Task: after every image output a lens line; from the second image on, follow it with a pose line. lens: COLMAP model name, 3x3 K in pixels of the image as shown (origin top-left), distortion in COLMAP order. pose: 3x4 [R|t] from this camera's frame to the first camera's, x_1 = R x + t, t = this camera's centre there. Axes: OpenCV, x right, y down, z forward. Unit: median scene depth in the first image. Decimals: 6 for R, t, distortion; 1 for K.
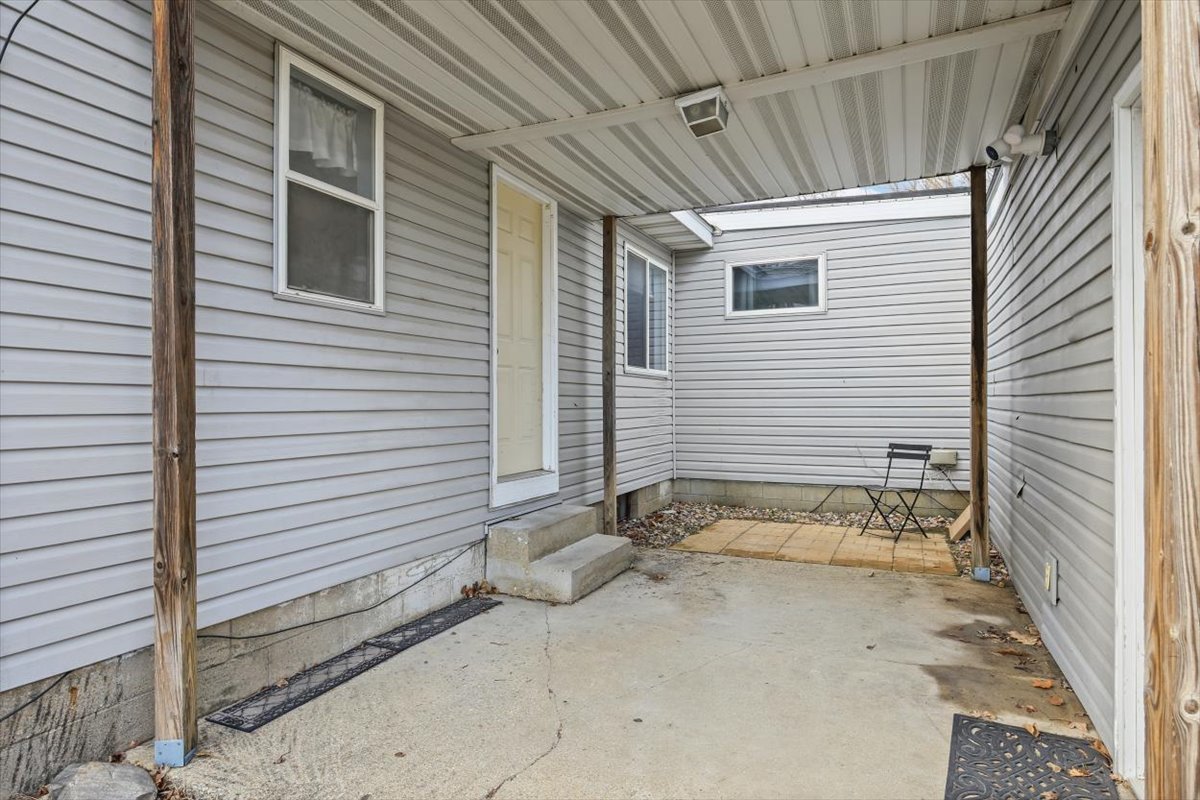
lens RADIAL K [[651.2, 0, 601.9], [0, 651.2, 397.8], [0, 0, 1]] dist [-0.003309, -0.000399]
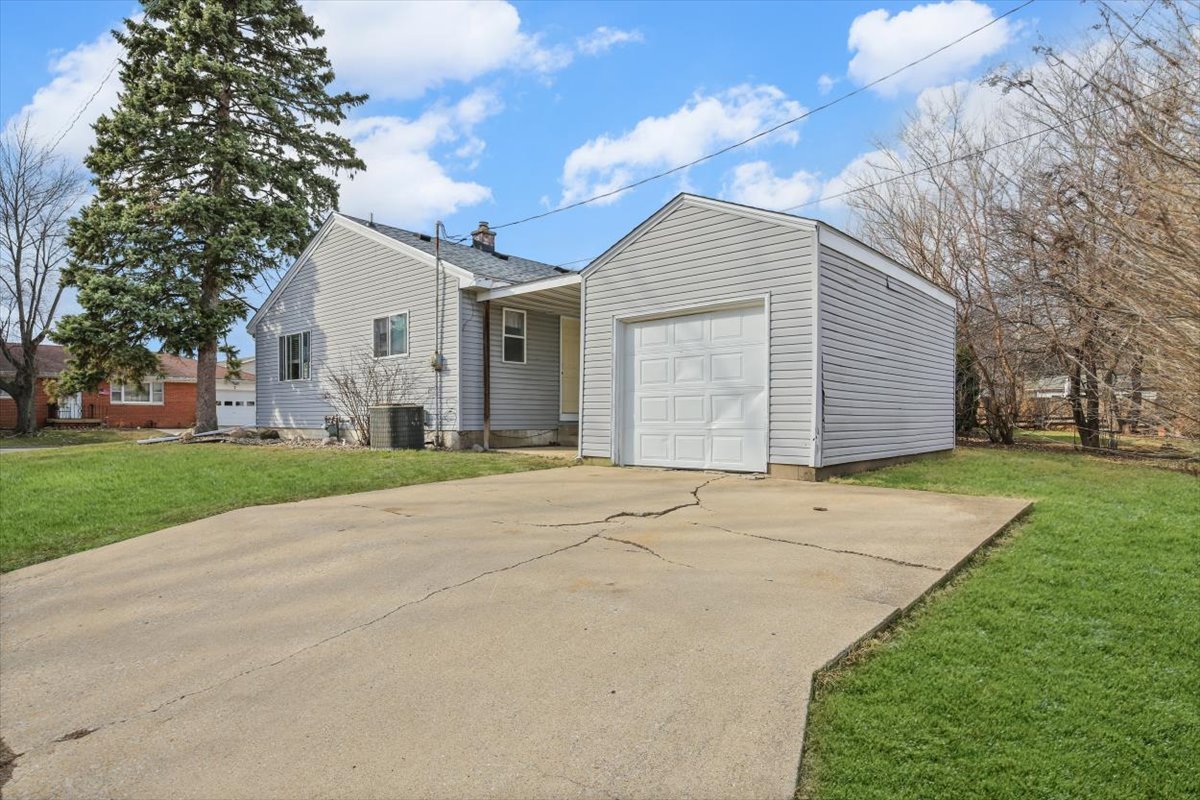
lens RADIAL K [[651.2, 0, 598.3], [0, 651.2, 405.7], [0, 0, 1]] dist [-0.003309, -0.000399]
pose [[0.959800, -0.003430, -0.280662, 1.184862], [-0.000014, 0.999925, -0.012269, 0.167754], [0.280683, 0.011780, 0.959728, -2.650997]]
